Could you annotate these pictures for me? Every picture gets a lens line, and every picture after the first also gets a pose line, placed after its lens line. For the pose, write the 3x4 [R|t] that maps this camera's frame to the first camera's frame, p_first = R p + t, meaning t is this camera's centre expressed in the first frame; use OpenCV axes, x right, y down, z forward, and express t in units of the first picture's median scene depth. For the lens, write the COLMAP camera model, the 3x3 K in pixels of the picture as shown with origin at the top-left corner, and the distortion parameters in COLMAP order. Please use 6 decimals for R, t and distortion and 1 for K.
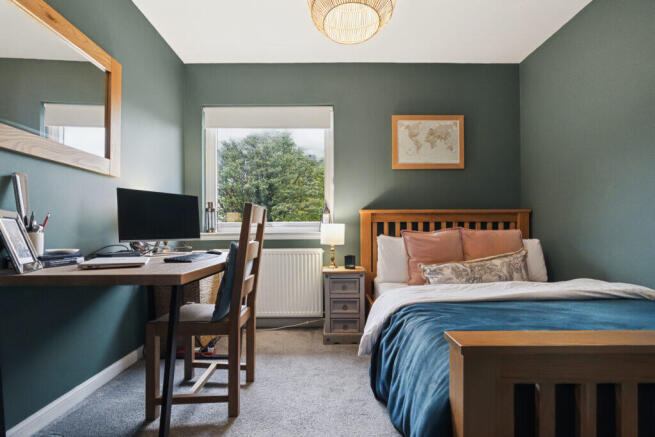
lens RADIAL K [[308.5, 0, 327.4], [0, 308.5, 228.3], [0, 0, 1]] dist [-0.036269, 0.013334]
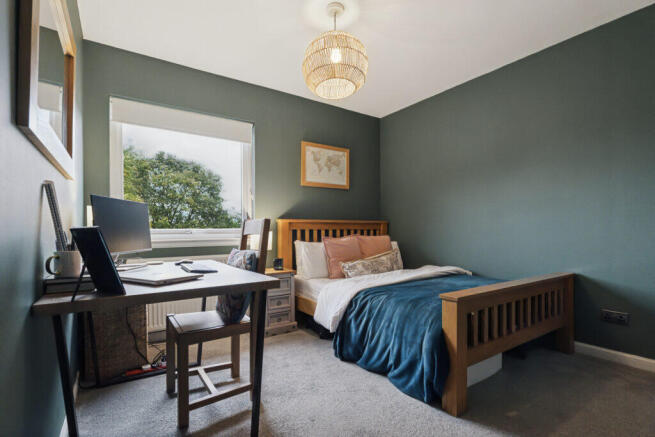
lens RADIAL K [[308.5, 0, 327.4], [0, 308.5, 228.3], [0, 0, 1]] dist [-0.036269, 0.013334]
pose [[0.834649, 0.005185, 0.550758, -0.436935], [-0.001969, 0.999977, -0.006430, -0.020387], [-0.550779, 0.004282, 0.834640, -0.076803]]
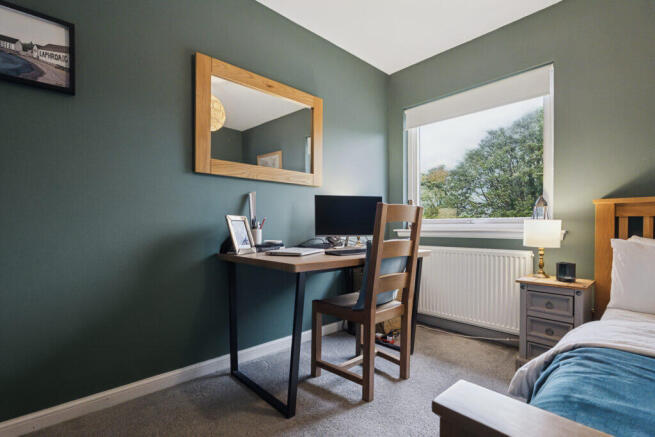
lens RADIAL K [[308.5, 0, 327.4], [0, 308.5, 228.3], [0, 0, 1]] dist [-0.036269, 0.013334]
pose [[0.669686, 0.010610, -0.742569, 0.239987], [0.002930, 0.999852, 0.016929, -0.009047], [0.742639, -0.013513, 0.669556, 0.105793]]
